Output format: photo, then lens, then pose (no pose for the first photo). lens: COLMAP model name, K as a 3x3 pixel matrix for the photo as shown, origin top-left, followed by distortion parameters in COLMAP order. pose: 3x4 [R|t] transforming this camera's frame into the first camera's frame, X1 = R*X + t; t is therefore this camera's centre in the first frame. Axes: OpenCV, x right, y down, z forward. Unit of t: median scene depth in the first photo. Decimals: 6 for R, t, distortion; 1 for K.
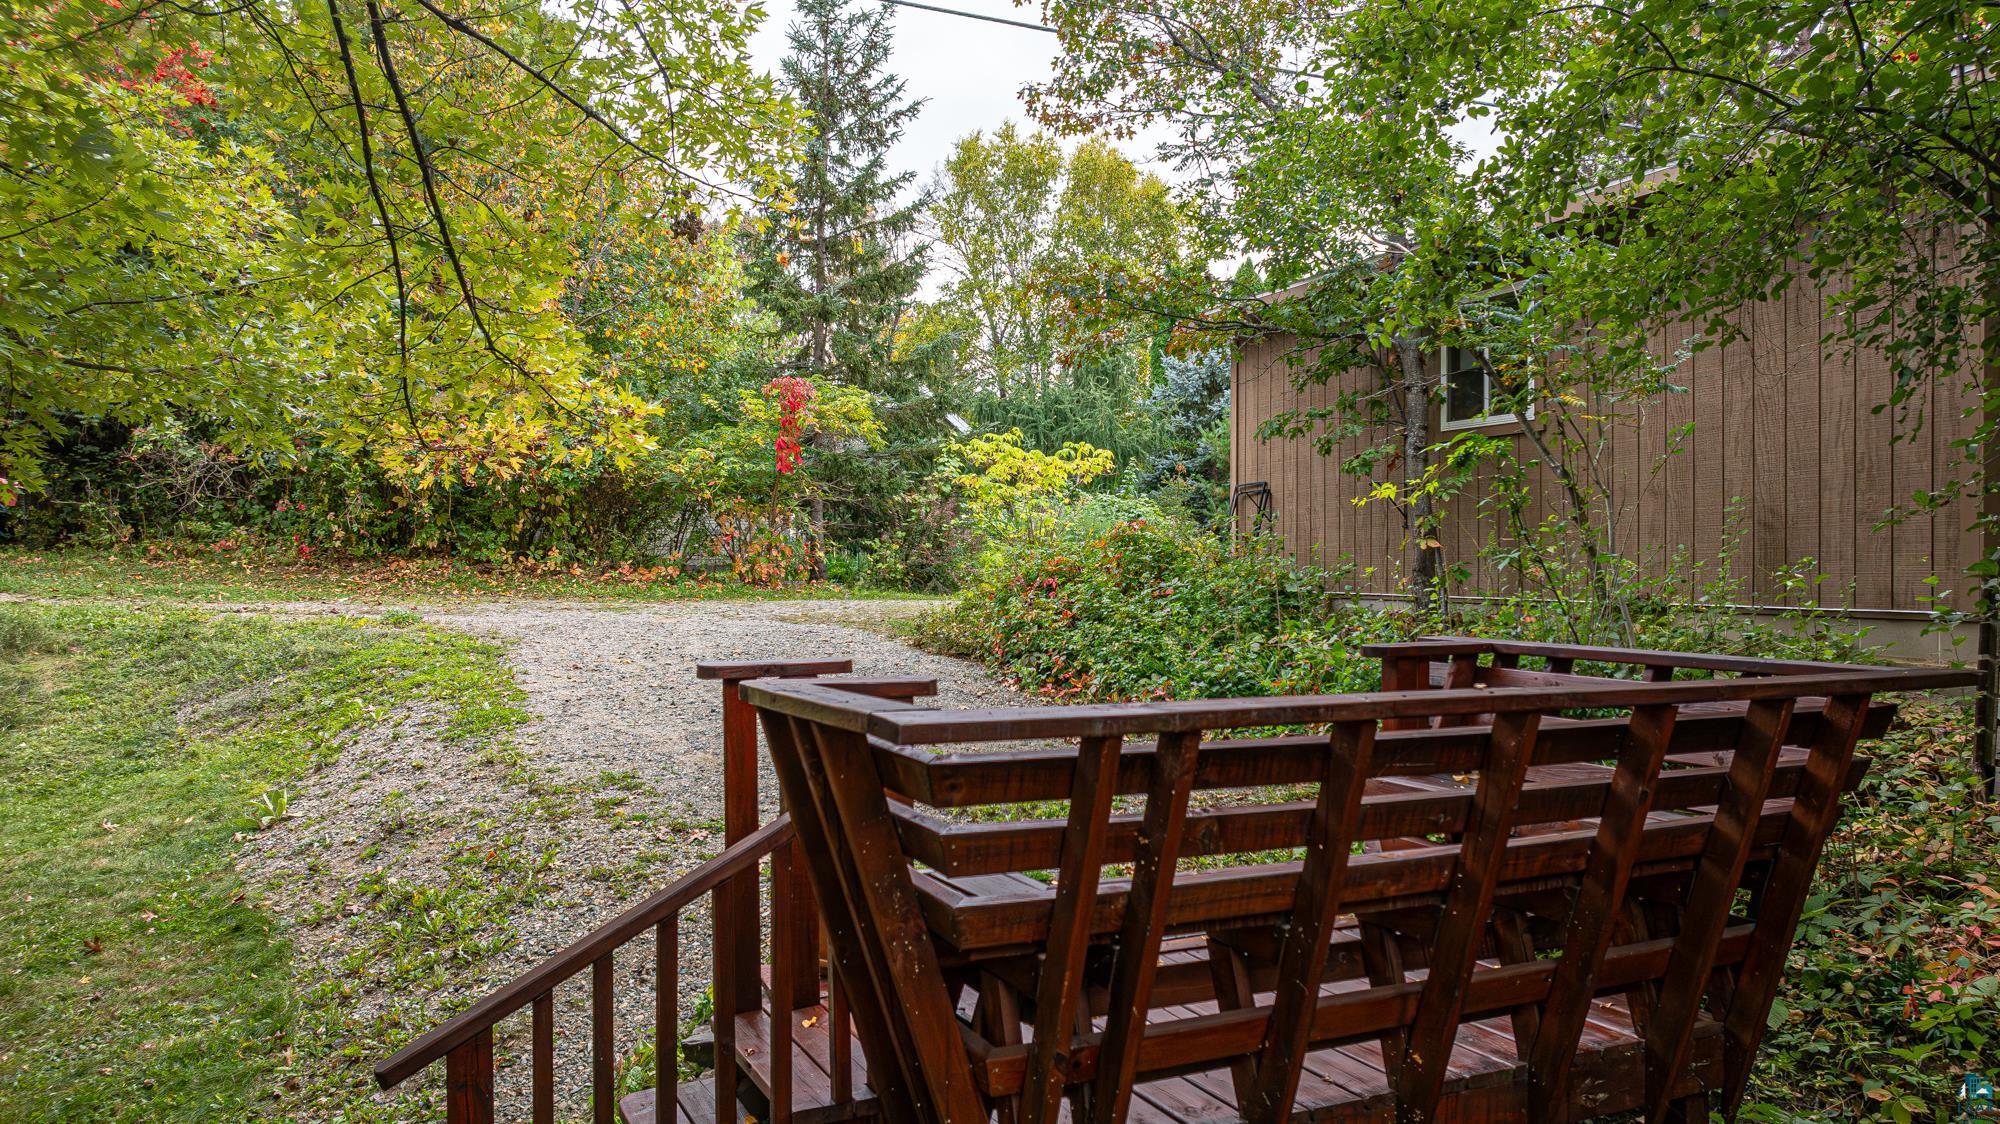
lens RADIAL K [[1409.2, 0, 1000.0], [0, 1409.2, 562.0], [0, 0, 1]] dist [-0.050820, -0.000887]
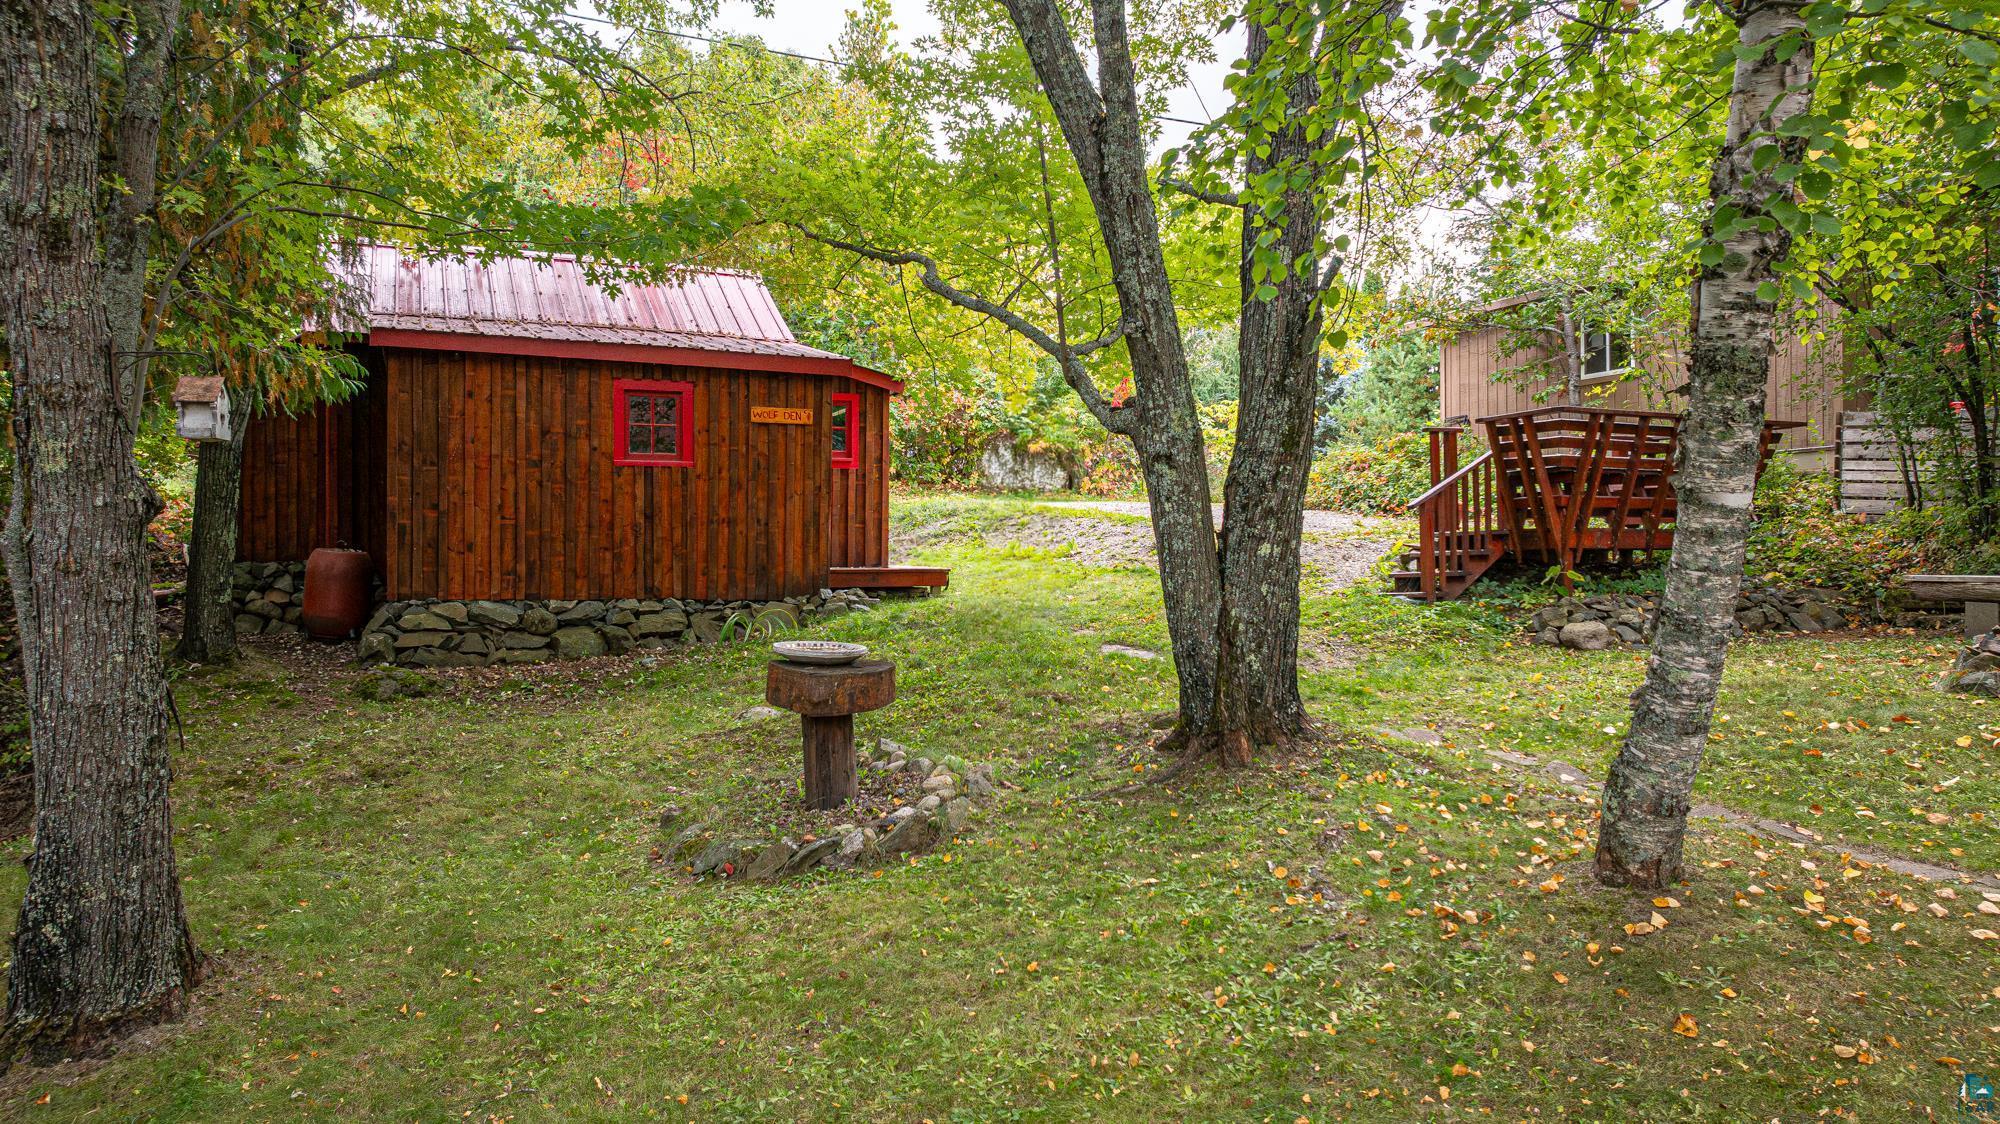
lens RADIAL K [[1409.2, 0, 1000.0], [0, 1409.2, 562.0], [0, 0, 1]] dist [-0.050820, -0.000887]
pose [[0.999961, -0.008483, -0.002413, -0.511114], [0.008477, 0.999961, -0.002353, 0.164165], [0.002433, 0.002332, 0.999994, -0.973416]]
